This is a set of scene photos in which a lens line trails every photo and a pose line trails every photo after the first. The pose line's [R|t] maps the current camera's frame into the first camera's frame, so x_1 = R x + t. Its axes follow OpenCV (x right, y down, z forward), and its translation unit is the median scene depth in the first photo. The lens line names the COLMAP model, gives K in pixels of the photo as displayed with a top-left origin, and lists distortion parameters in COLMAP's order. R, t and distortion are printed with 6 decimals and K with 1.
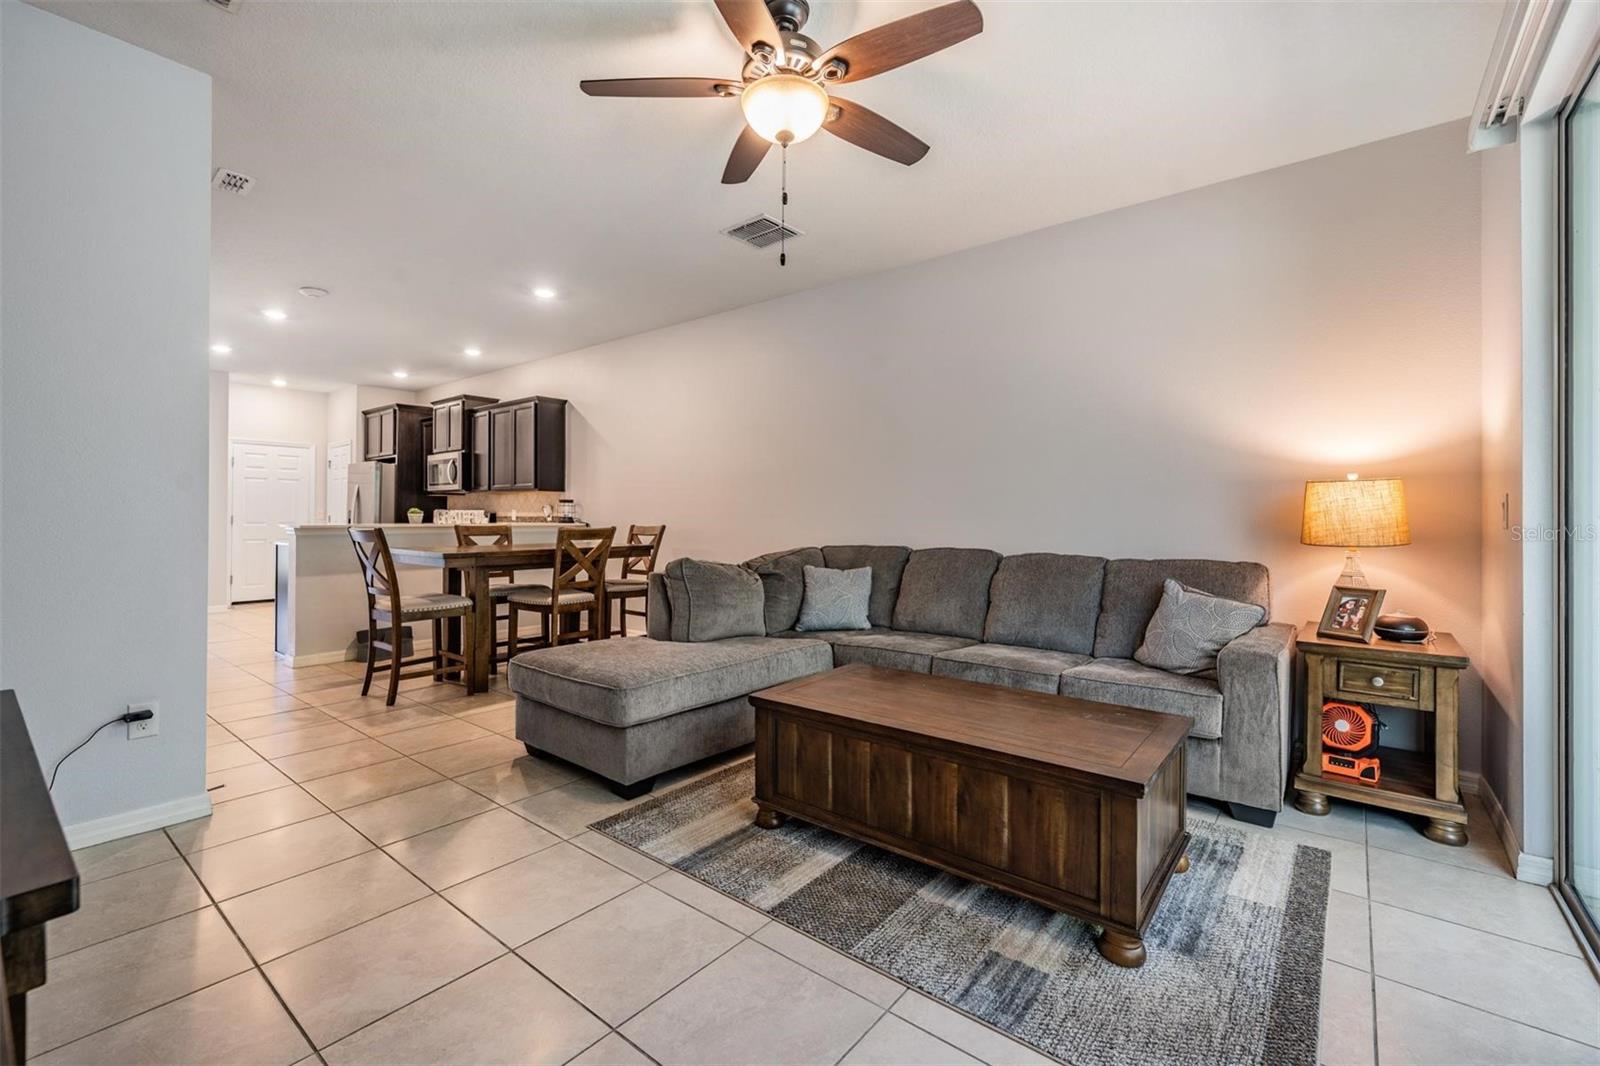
lens RADIAL K [[688.1, 0, 797.1], [0, 688.1, 511.8], [0, 0, 1]] dist [-0.000556, -0.000036]
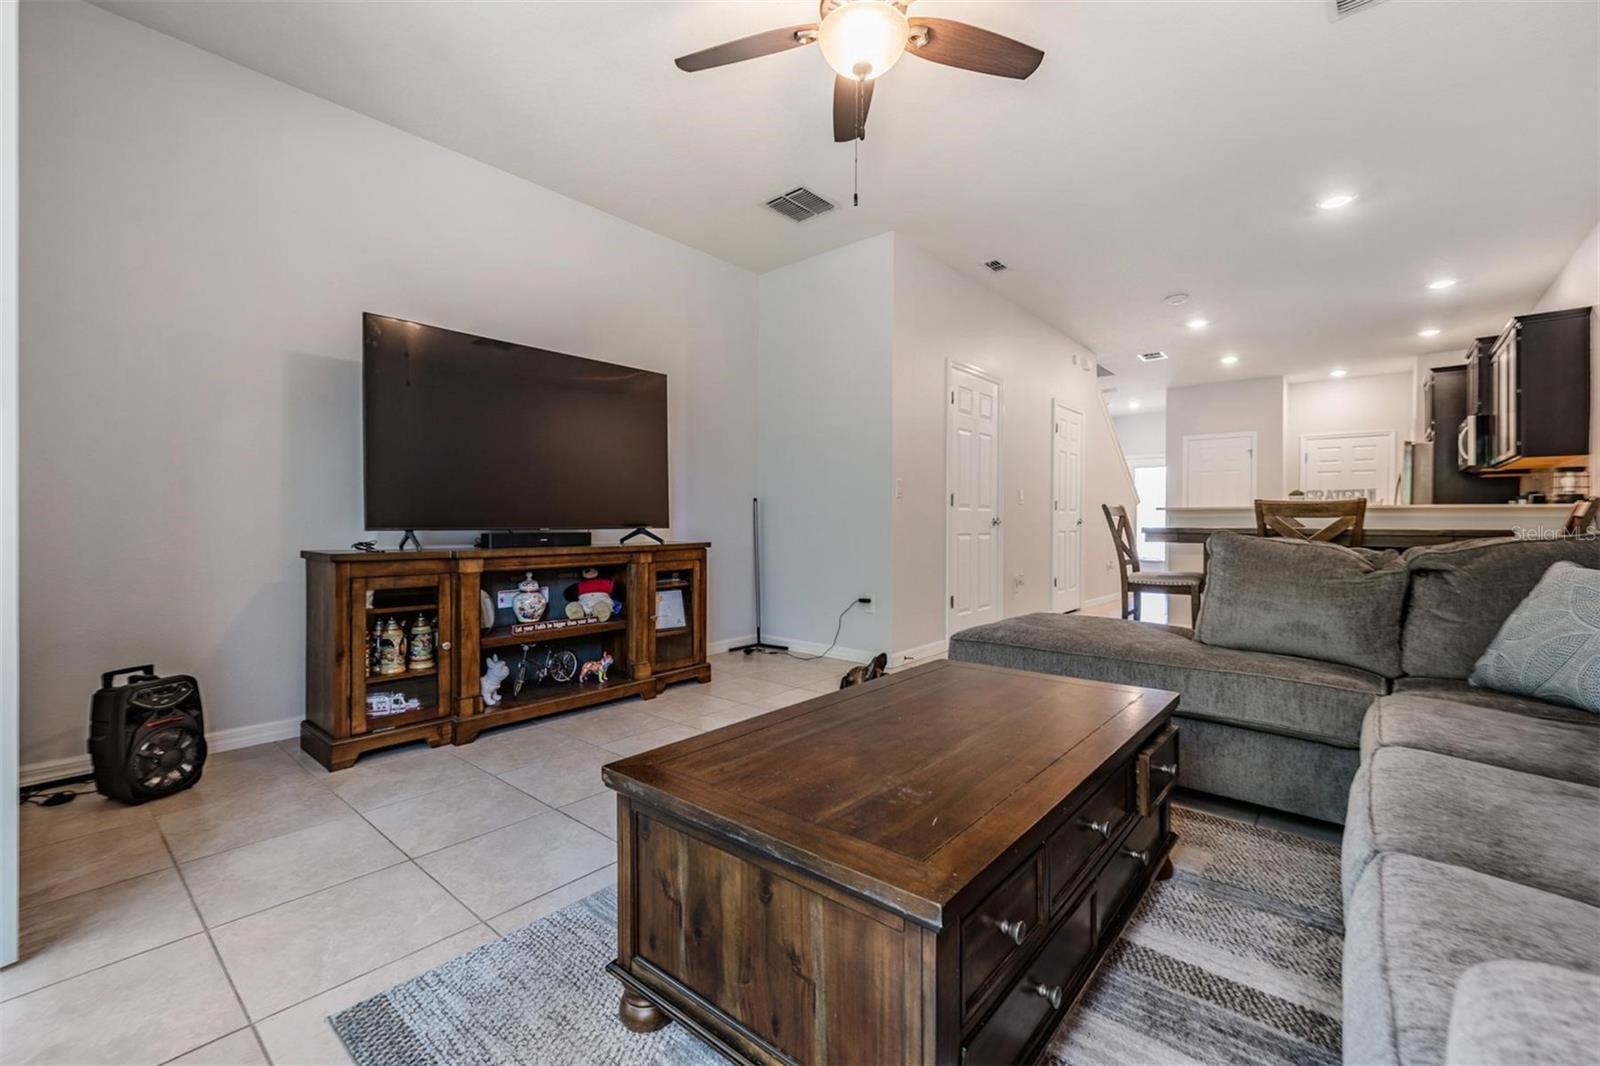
lens RADIAL K [[675.5, 0, 792.9], [0, 675.5, 524.4], [0, 0, 1]] dist [0.000971, -0.000065]
pose [[-0.034292, 0.001951, -0.999410, 0.297173], [0.004065, 0.999990, 0.001812, 0.029593], [0.999404, -0.004000, -0.034299, 0.294264]]
